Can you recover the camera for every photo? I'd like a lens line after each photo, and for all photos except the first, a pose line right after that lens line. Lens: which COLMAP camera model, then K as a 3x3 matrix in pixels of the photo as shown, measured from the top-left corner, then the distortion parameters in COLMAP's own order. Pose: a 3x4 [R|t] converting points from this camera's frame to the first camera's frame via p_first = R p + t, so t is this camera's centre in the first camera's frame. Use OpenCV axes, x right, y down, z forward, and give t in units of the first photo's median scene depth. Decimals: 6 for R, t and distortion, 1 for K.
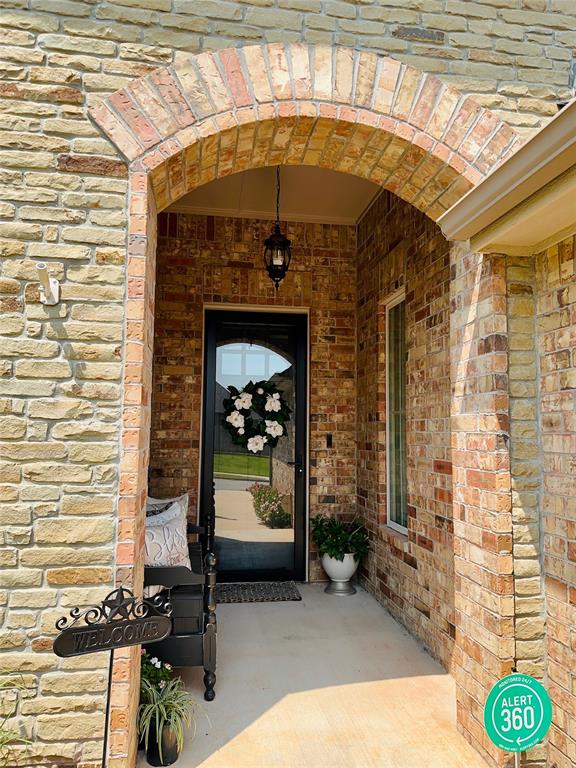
lens RADIAL K [[540.9, 0, 288.9], [0, 540.9, 381.3], [0, 0, 1]] dist [0.023171, -0.023037]
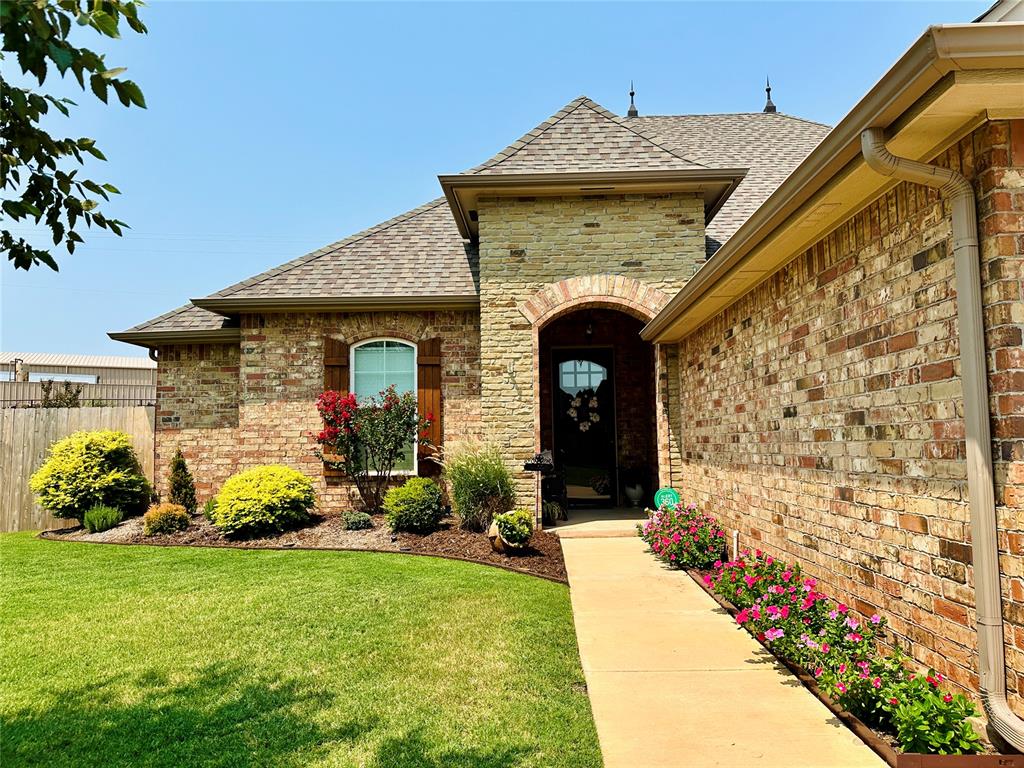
lens RADIAL K [[721.2, 0, 511.6], [0, 721.2, 383.4], [0, 0, 1]] dist [0.023171, -0.023037]
pose [[0.981437, -0.043213, -0.186854, 0.318804], [0.044045, 0.999029, 0.000301, -0.072504], [0.186660, -0.008526, 0.982388, -2.840954]]
